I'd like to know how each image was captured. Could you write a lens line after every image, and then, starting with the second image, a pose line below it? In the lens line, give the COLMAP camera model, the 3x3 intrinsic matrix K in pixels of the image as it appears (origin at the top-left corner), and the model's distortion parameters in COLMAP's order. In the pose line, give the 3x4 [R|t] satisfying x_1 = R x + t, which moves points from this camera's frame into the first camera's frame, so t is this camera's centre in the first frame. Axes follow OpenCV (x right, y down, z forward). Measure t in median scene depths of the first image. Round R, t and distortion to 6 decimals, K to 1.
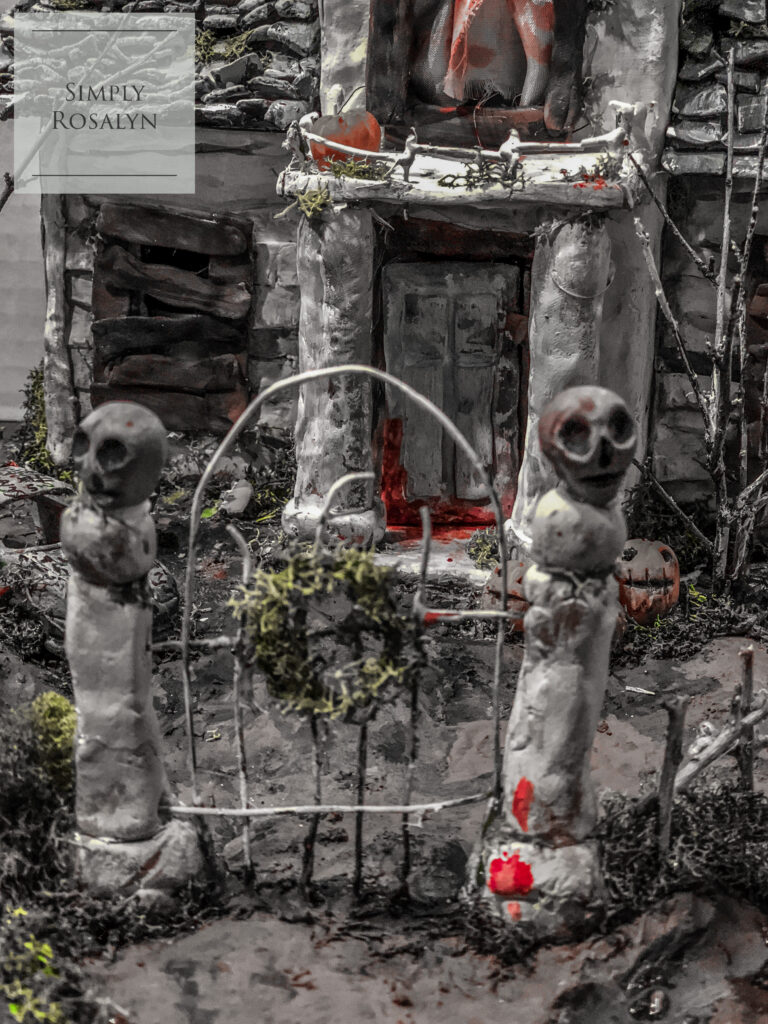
lens RADIAL K [[1745.4, 0, 384.0], [0, 1745.4, 512.0], [0, 0, 1]] dist [-0.230798, 1.617282]
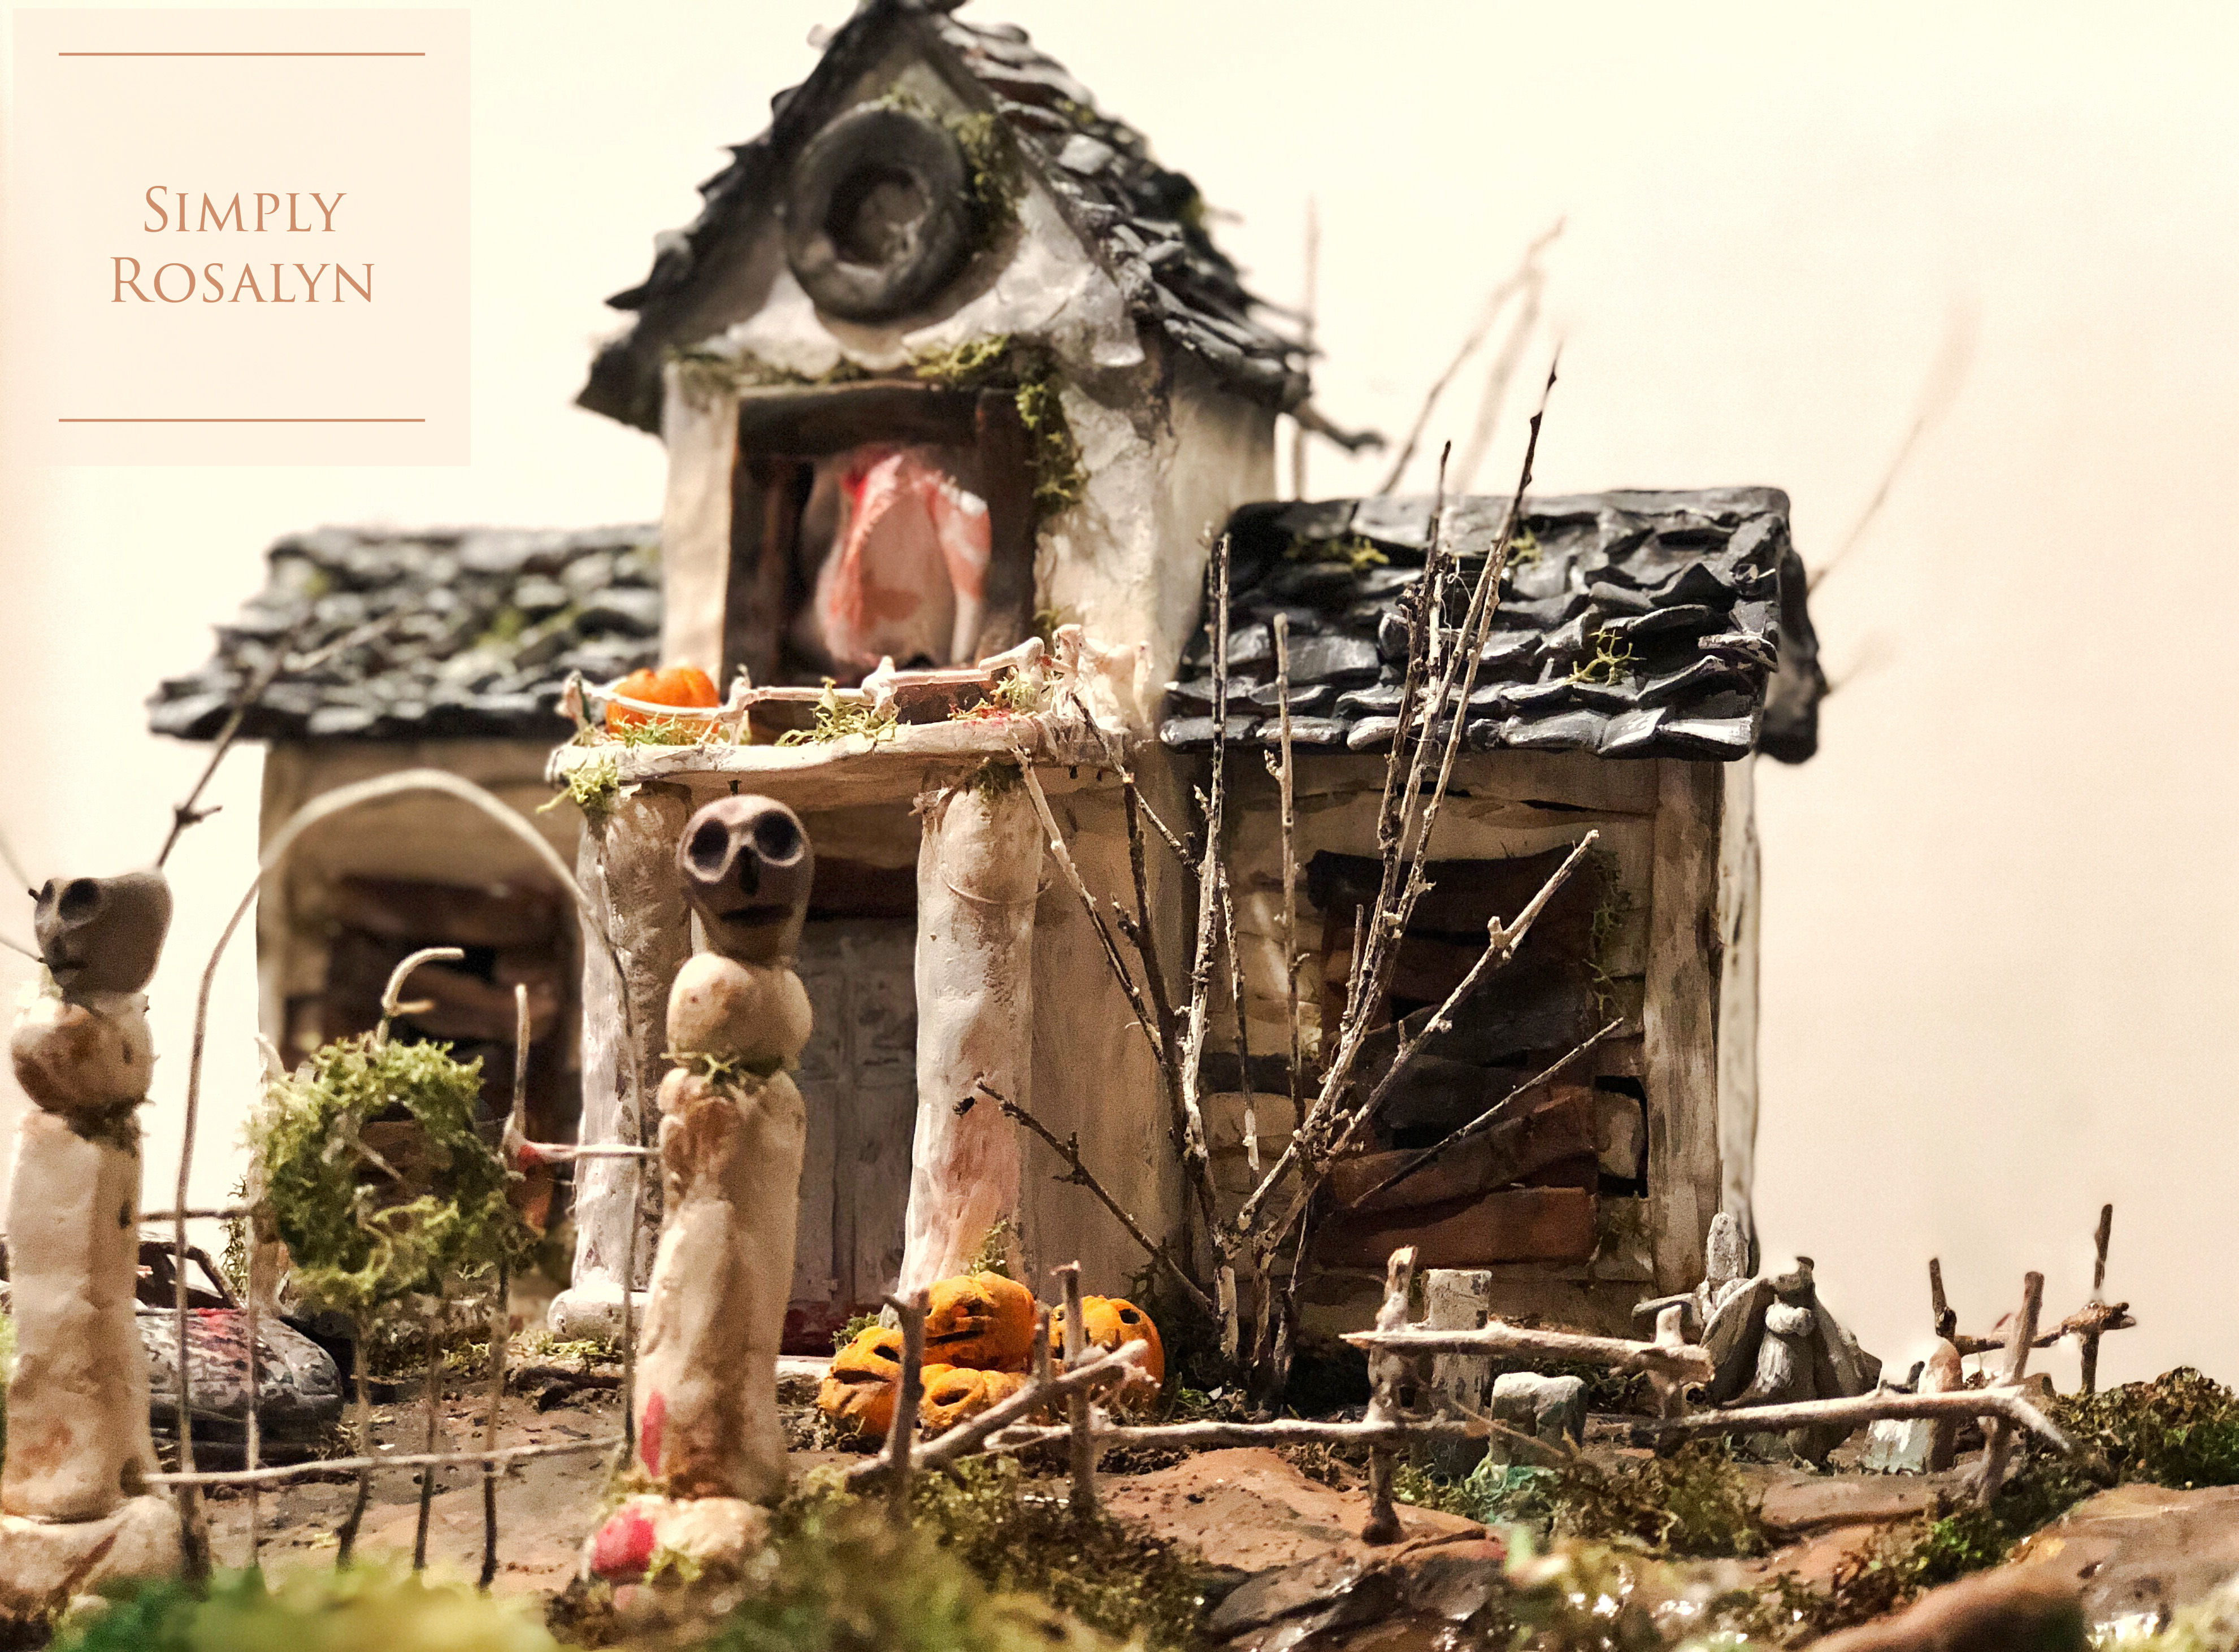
lens RADIAL K [[3769.8, 0, 1111.1], [0, 3769.8, 898.1], [0, 0, 1]] dist [-0.205536, 1.510297]
pose [[0.993793, -0.020699, -0.109306, 0.303164], [-0.019798, 0.933947, -0.356862, 0.355554], [0.109472, 0.356811, 0.927740, -0.257871]]
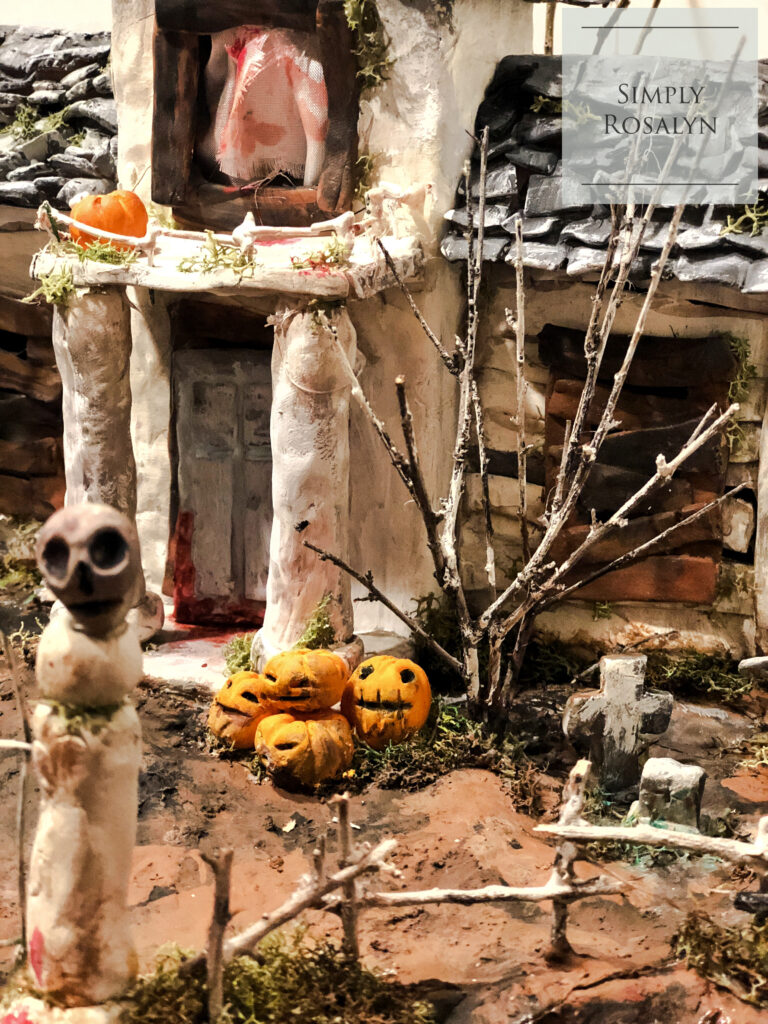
lens RADIAL K [[1725.2, 0, 384.0], [0, 1725.2, 512.0], [0, 0, 1]] dist [-0.221802, 1.383902]
pose [[0.985846, 0.036742, -0.163578, 0.297524], [-0.041864, 0.998732, -0.027976, -0.035294], [0.162343, 0.034428, 0.986134, 0.100847]]
